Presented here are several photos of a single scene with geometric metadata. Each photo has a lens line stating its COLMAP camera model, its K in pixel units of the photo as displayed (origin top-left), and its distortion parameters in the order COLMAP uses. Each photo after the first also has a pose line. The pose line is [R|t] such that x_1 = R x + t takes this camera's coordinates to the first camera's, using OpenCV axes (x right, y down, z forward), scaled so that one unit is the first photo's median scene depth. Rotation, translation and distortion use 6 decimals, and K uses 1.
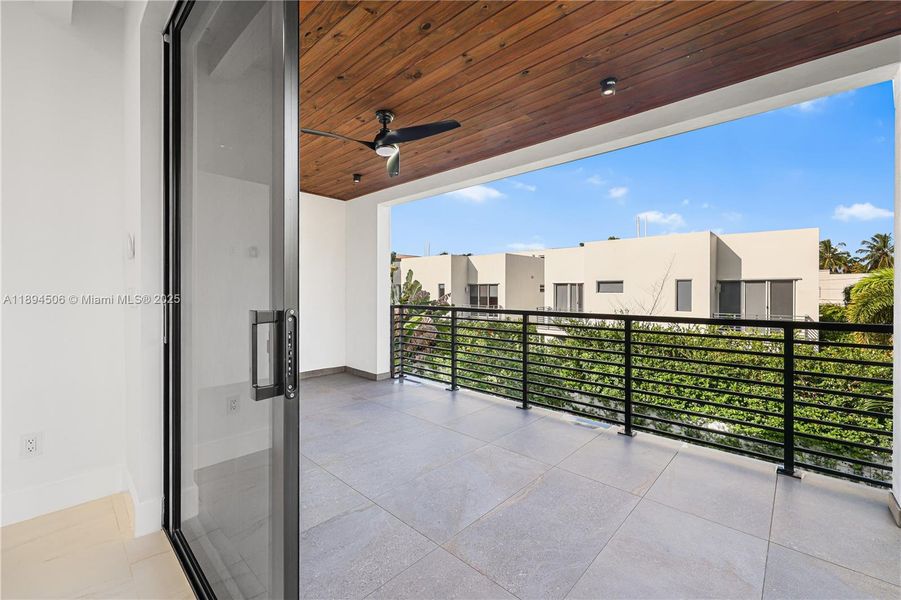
lens RADIAL K [[371.3, 0, 458.3], [0, 371.3, 285.2], [0, 0, 1]] dist [-0.002269, 0.000266]
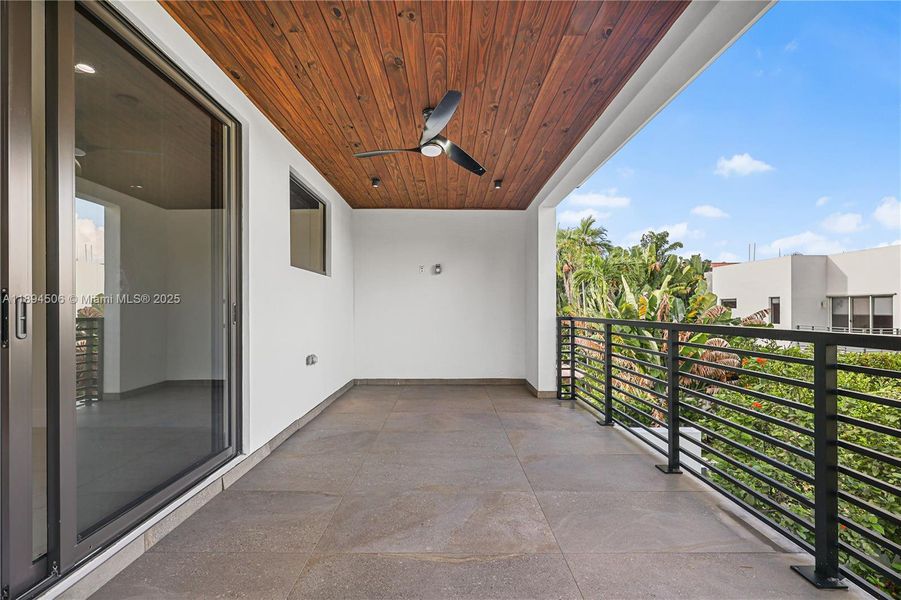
lens RADIAL K [[371.3, 0, 450.9], [0, 371.3, 305.0], [0, 0, 1]] dist [-0.002269, 0.000266]
pose [[0.685700, -0.013186, -0.727764, 0.302852], [0.015904, 0.999869, -0.003132, 0.025387], [0.727710, -0.009426, 0.685820, 0.206988]]
